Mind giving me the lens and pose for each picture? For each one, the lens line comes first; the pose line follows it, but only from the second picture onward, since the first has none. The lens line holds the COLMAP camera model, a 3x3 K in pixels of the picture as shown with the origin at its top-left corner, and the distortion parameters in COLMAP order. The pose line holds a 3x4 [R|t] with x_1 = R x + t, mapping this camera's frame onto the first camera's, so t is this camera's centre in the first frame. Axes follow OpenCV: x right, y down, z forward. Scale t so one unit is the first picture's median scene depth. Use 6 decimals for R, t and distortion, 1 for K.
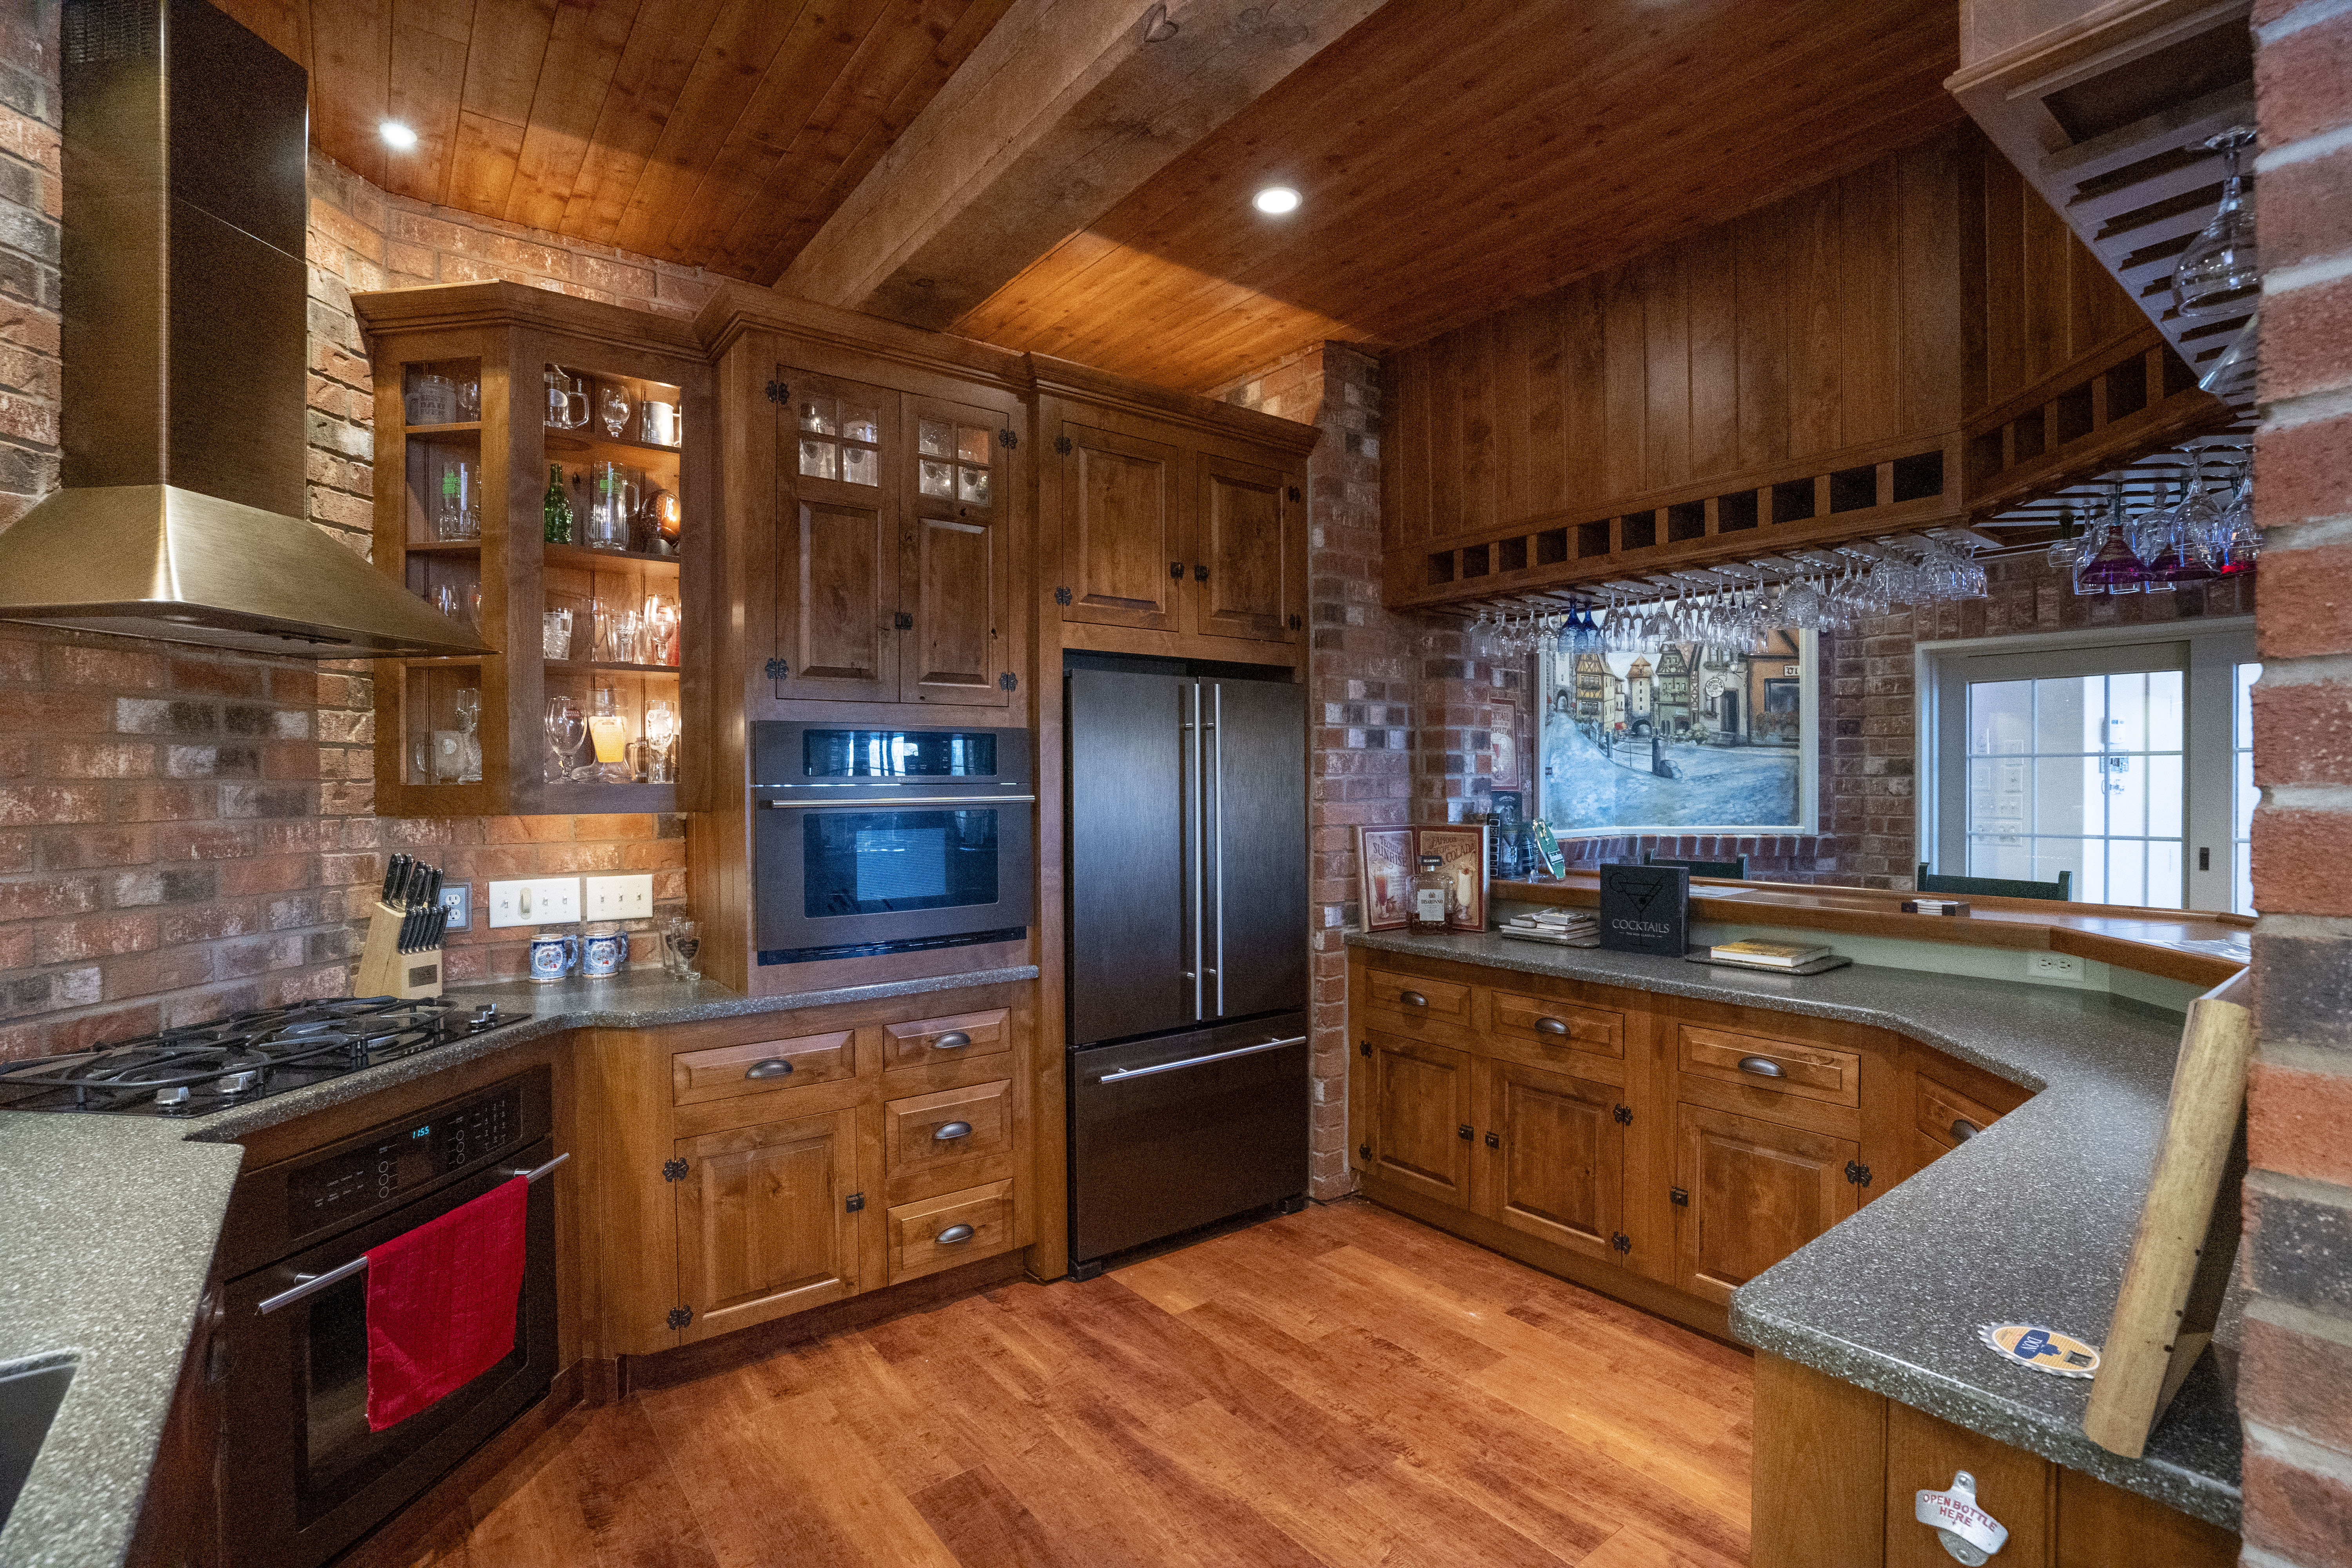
lens RADIAL K [[1105.6, 0, 1193.1], [0, 1105.6, 786.6], [0, 0, 1]] dist [-0.061685, 0.025789]
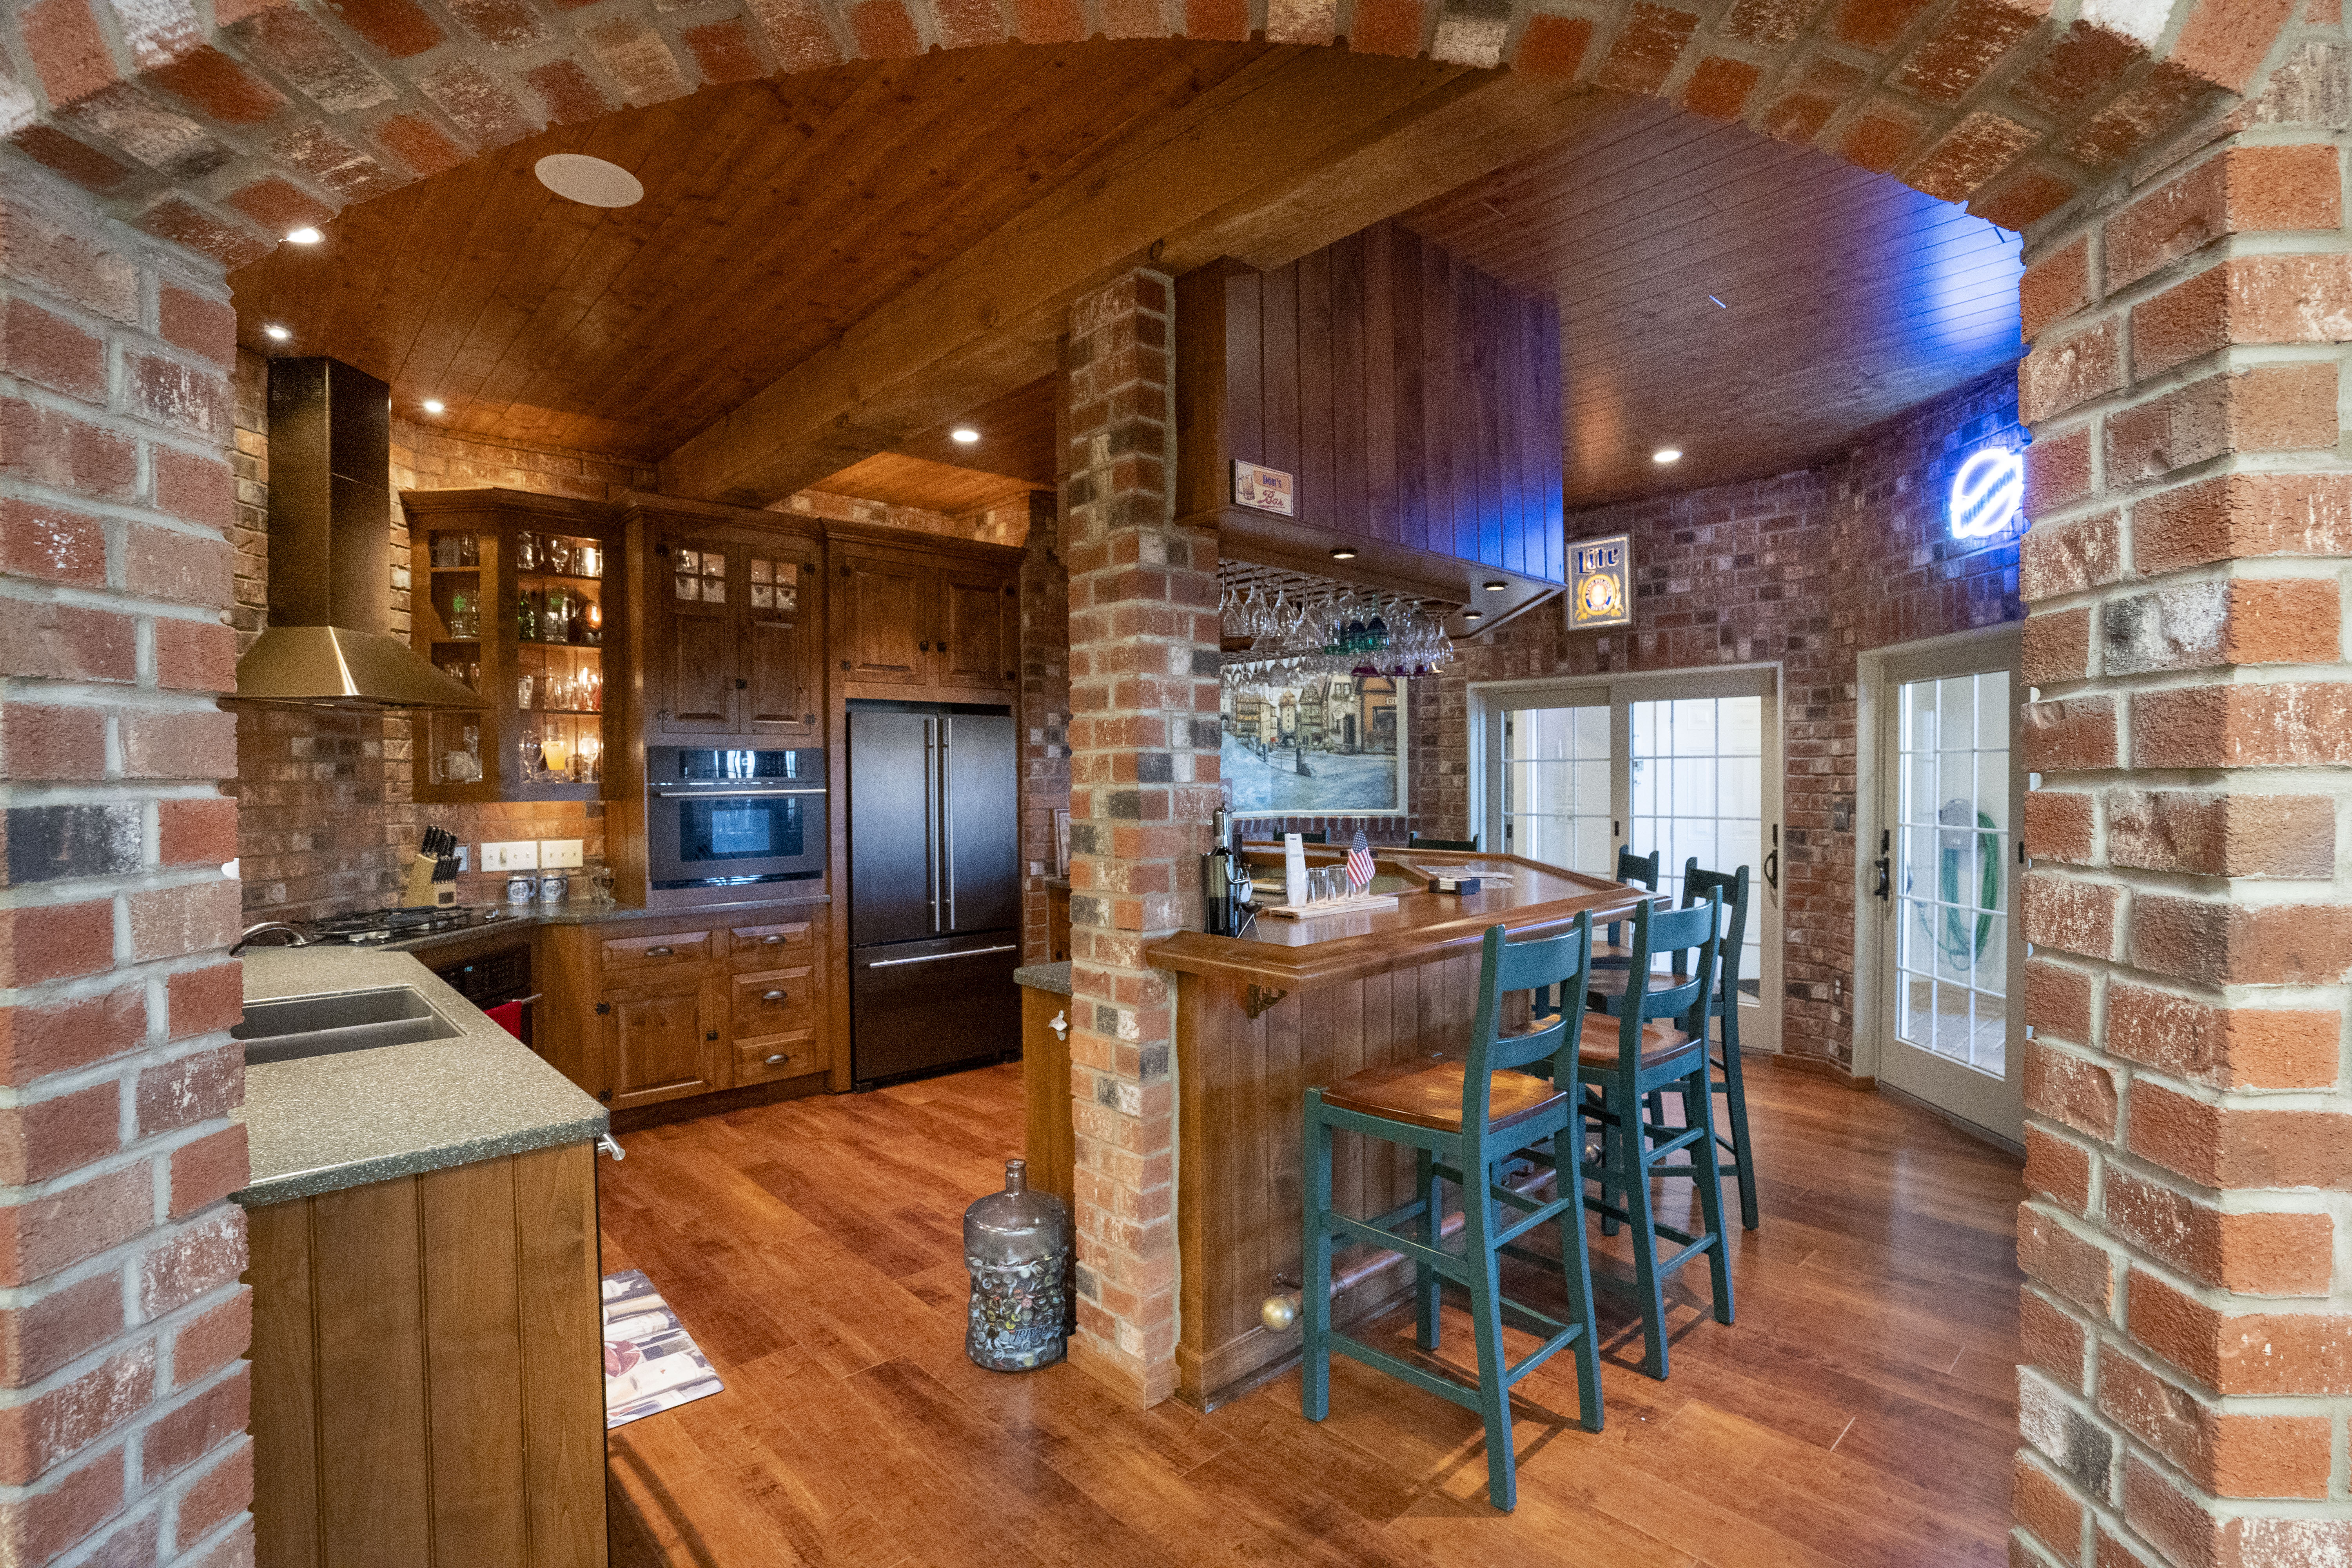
lens RADIAL K [[1105.6, 0, 1193.1], [0, 1105.6, 786.6], [0, 0, 1]] dist [-0.061685, 0.025789]
pose [[0.996260, -0.003213, 0.086351, 0.263909], [0.002861, 0.999987, 0.004207, -0.001282], [-0.086363, -0.003945, 0.996256, -0.680855]]
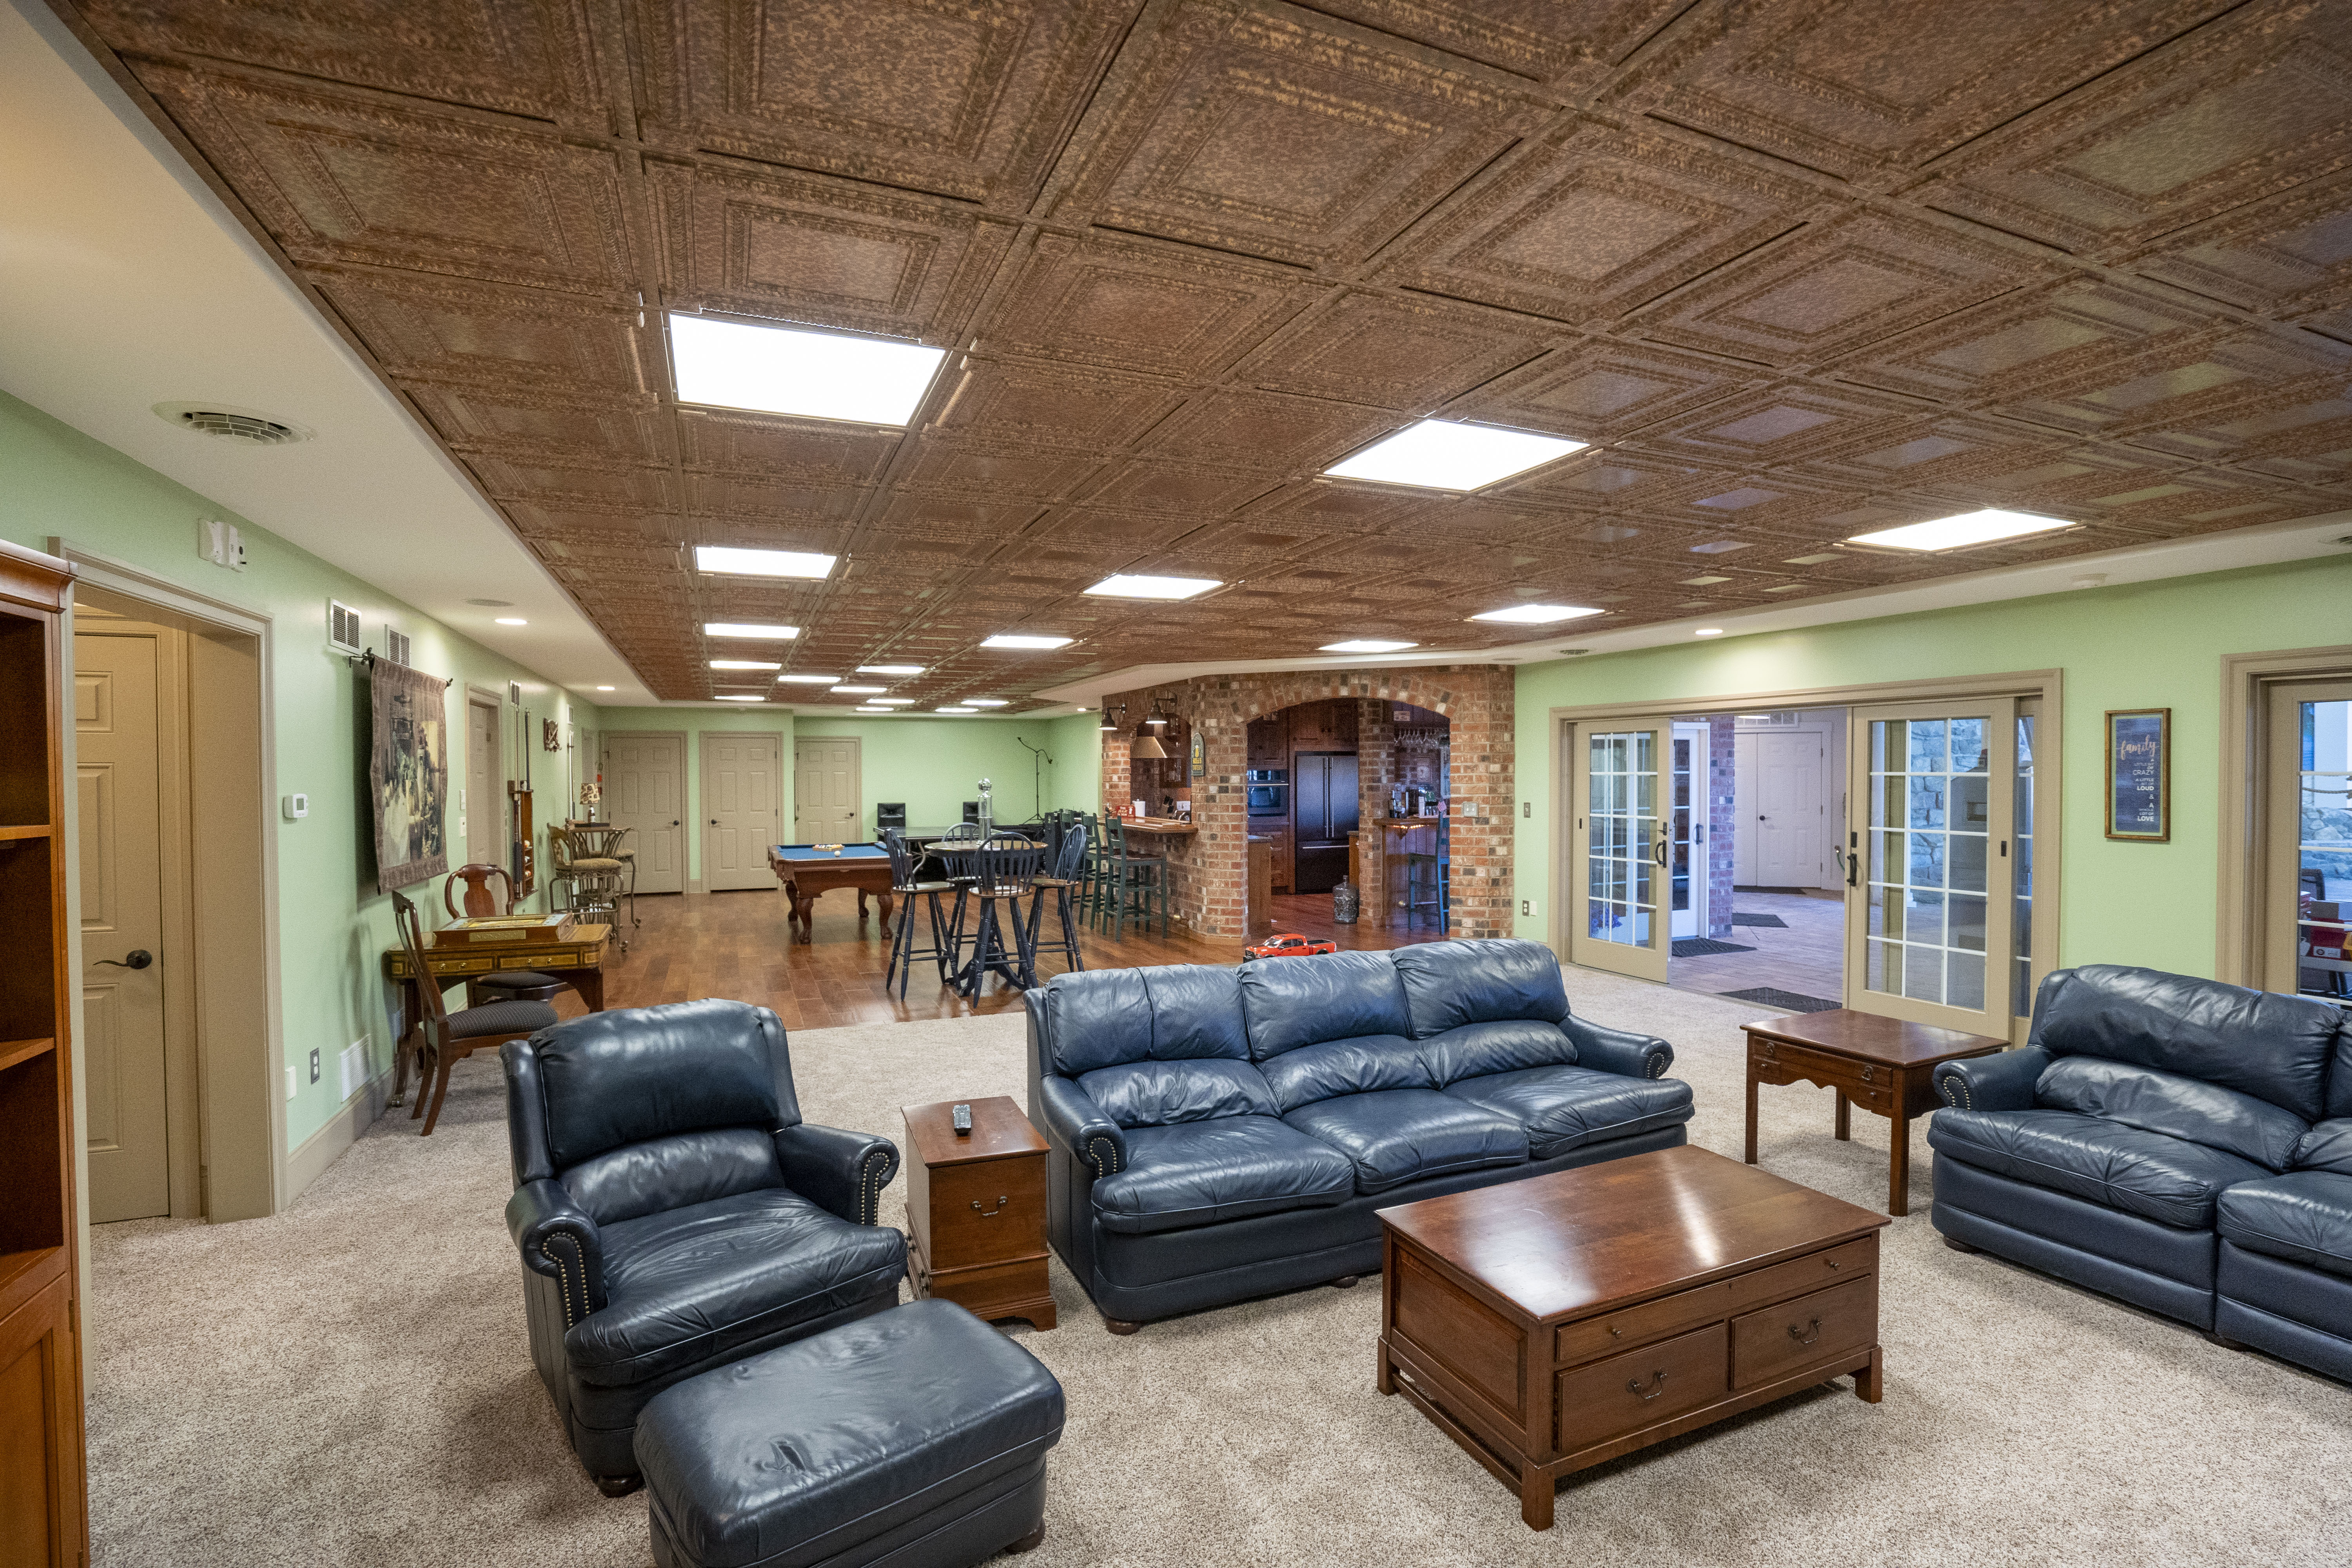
lens RADIAL K [[1105.6, 0, 1193.1], [0, 1105.6, 786.6], [0, 0, 1]] dist [-0.061685, 0.025789]
pose [[0.966255, 0.004060, -0.257555, 0.674313], [-0.001632, 0.999952, 0.009640, -0.024839], [0.257582, -0.008895, 0.966216, -3.629298]]
